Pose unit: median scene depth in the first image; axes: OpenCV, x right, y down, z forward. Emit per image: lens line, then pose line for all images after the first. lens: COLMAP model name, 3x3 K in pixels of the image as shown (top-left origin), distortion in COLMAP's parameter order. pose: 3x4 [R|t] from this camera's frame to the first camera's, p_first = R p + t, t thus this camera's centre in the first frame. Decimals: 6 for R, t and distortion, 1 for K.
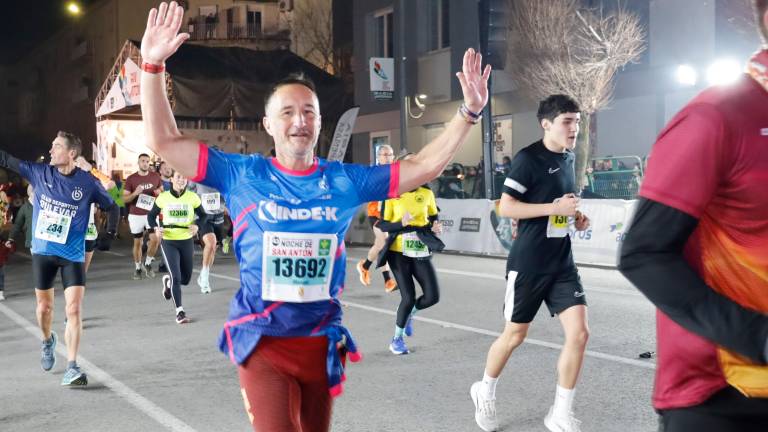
lens RADIAL K [[1055.5, 0, 383.1], [0, 1055.5, 250.9], [0, 0, 1]] dist [0.012061, -0.064517]
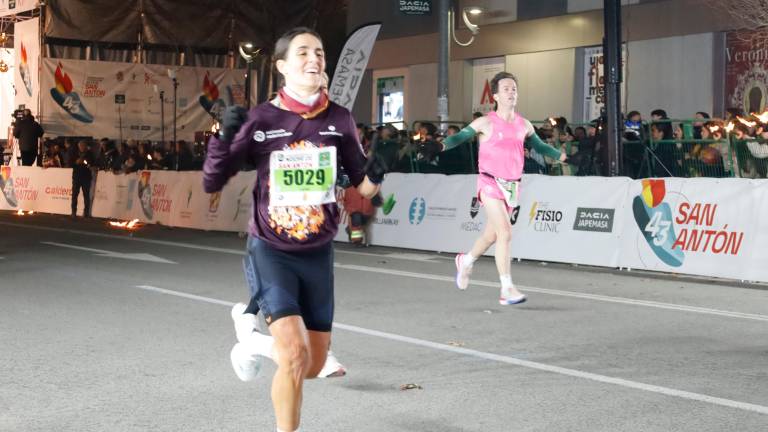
lens RADIAL K [[1532.1, 0, 383.9], [0, 1532.1, 263.0], [0, 0, 1]] dist [-0.011680, -0.028162]
pose [[0.998423, 0.021892, 0.051702, -0.059398], [-0.021965, 0.999758, 0.000834, 0.001021], [-0.051671, -0.001969, 0.998662, 0.111567]]
